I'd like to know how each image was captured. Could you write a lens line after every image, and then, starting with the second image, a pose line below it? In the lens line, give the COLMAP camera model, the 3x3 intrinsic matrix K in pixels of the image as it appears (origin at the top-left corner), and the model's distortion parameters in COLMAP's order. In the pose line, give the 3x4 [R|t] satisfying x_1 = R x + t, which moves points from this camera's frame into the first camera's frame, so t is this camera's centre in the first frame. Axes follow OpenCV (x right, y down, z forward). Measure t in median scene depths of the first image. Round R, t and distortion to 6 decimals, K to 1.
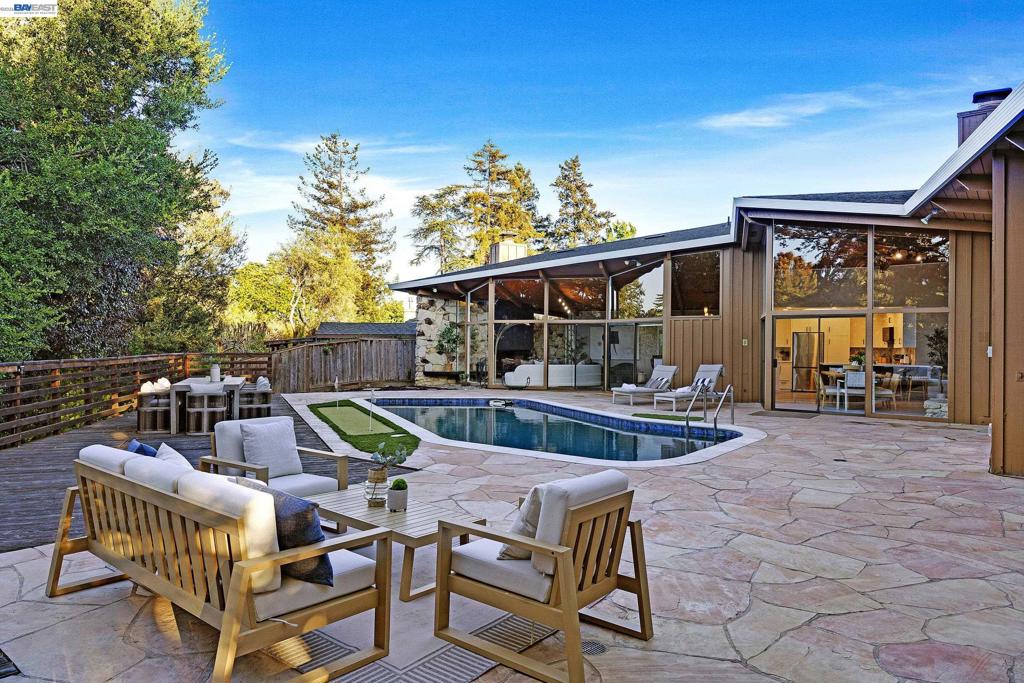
lens RADIAL K [[702.6, 0, 512.0], [0, 702.6, 341.5], [0, 0, 1]] dist [0.004112, 0.000034]
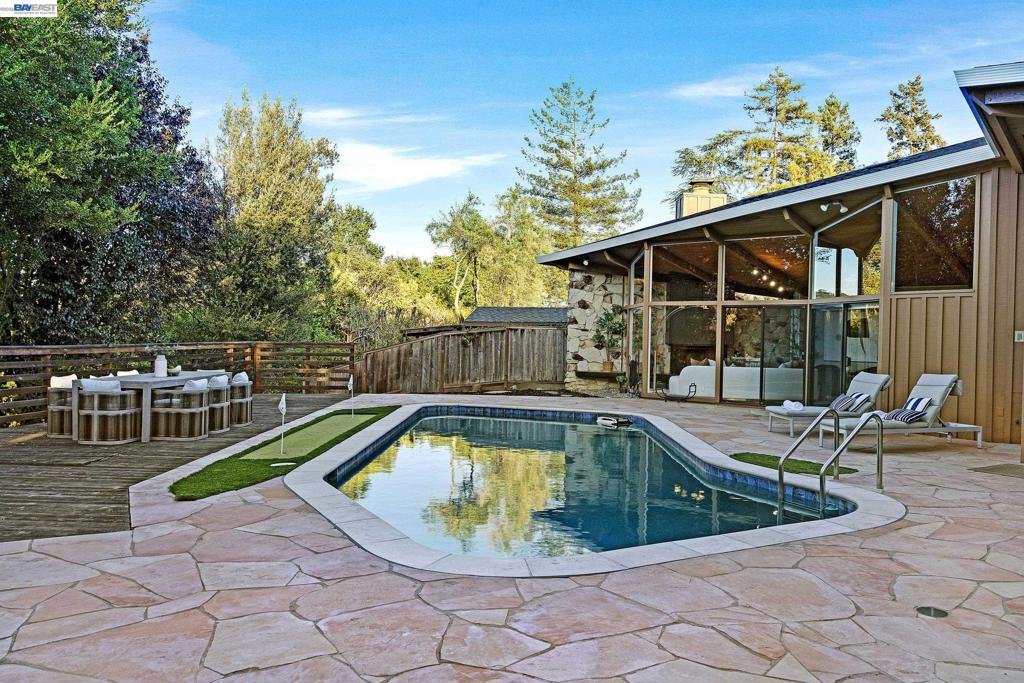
lens RADIAL K [[810.3, 0, 512.0], [0, 810.3, 341.5], [0, 0, 1]] dist [-0.006420, -0.002031]
pose [[0.903936, 0.013297, -0.427462, 0.179954], [-0.009109, 0.999888, 0.011842, 0.001159], [0.427571, -0.006810, 0.903956, 0.182936]]
